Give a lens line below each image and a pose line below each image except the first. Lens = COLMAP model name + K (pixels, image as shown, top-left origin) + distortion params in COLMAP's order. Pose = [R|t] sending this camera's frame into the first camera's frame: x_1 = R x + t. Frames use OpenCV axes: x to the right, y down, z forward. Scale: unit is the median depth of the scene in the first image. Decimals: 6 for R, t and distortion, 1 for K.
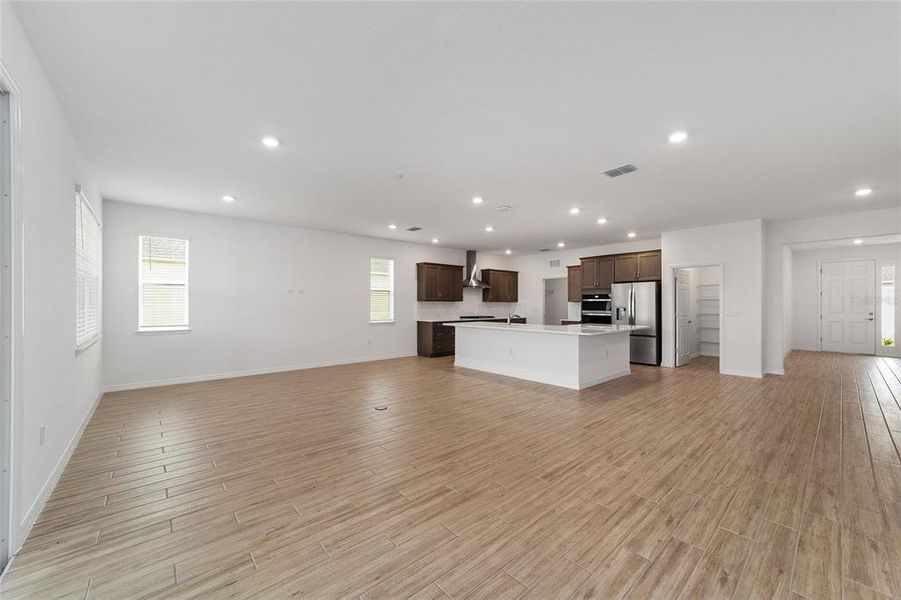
lens RADIAL K [[344.5, 0, 446.7], [0, 344.5, 302.9], [0, 0, 1]] dist [-0.014726, 0.008026]
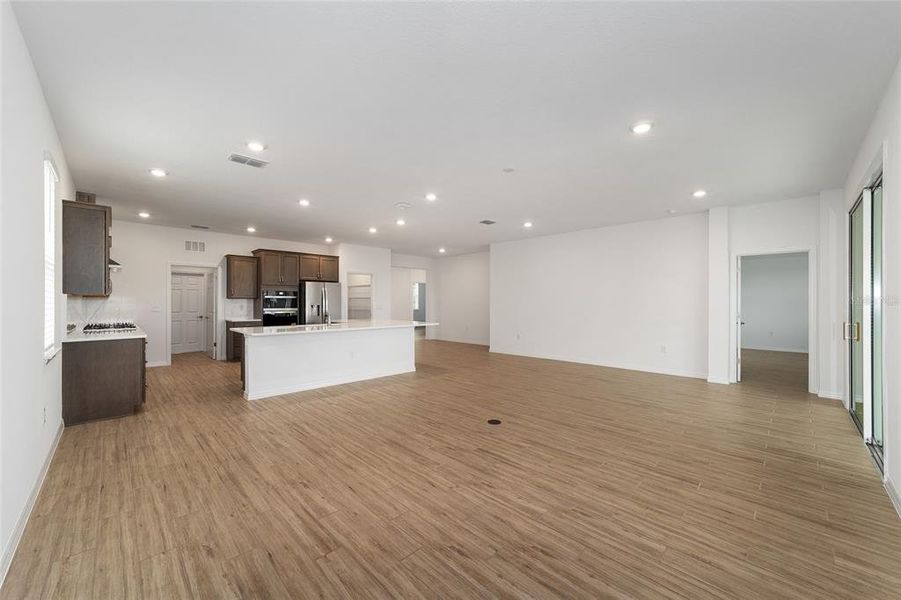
lens RADIAL K [[342.3, 0, 437.3], [0, 342.3, 301.3], [0, 0, 1]] dist [-0.026634, 0.000009]
pose [[-0.045705, -0.001976, 0.998953, -0.532470], [-0.006201, 0.999979, 0.001694, 0.001096], [-0.998936, -0.006118, -0.045717, 0.607136]]
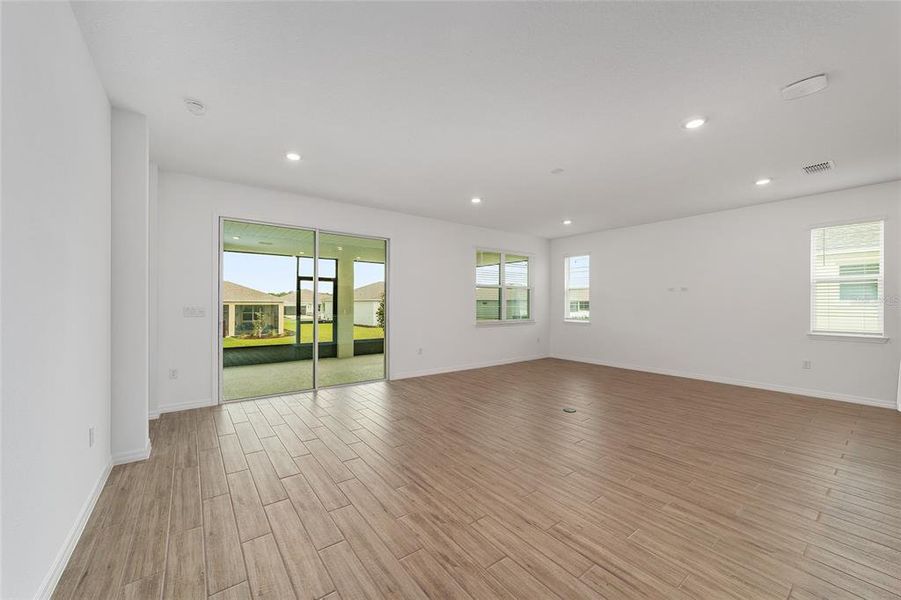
lens RADIAL K [[344.5, 0, 446.7], [0, 344.5, 302.9], [0, 0, 1]] dist [-0.014726, 0.008026]
pose [[-0.066899, -0.002021, -0.997758, 0.409279], [0.000581, 0.999998, -0.002064, 0.002929], [0.997760, -0.000718, -0.066898, 0.369564]]
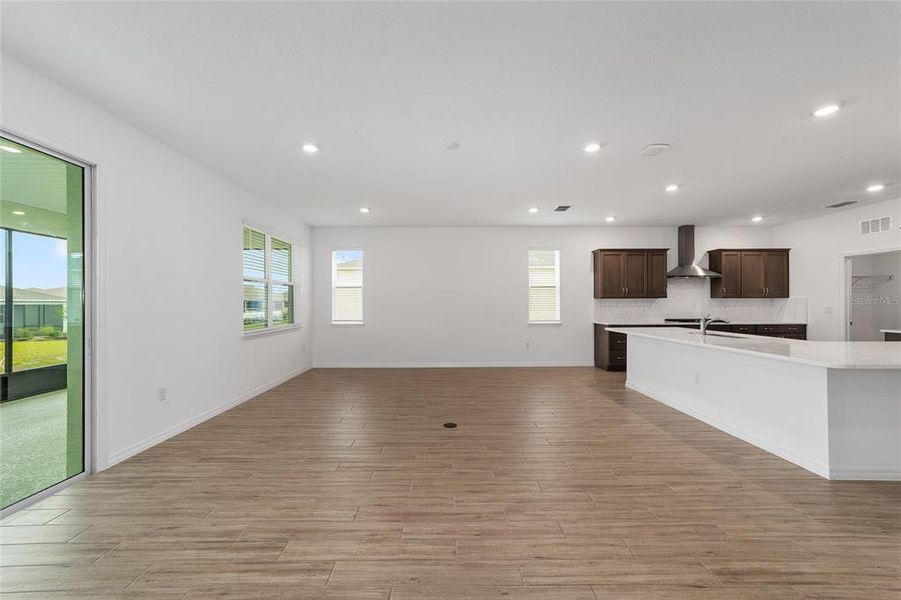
lens RADIAL K [[344.5, 0, 446.7], [0, 344.5, 302.9], [0, 0, 1]] dist [-0.014726, 0.008026]
pose [[0.760572, -0.002776, -0.649247, 0.182066], [0.006212, 0.999976, 0.003001, 0.000889], [0.649224, -0.006316, 0.760571, 0.180391]]
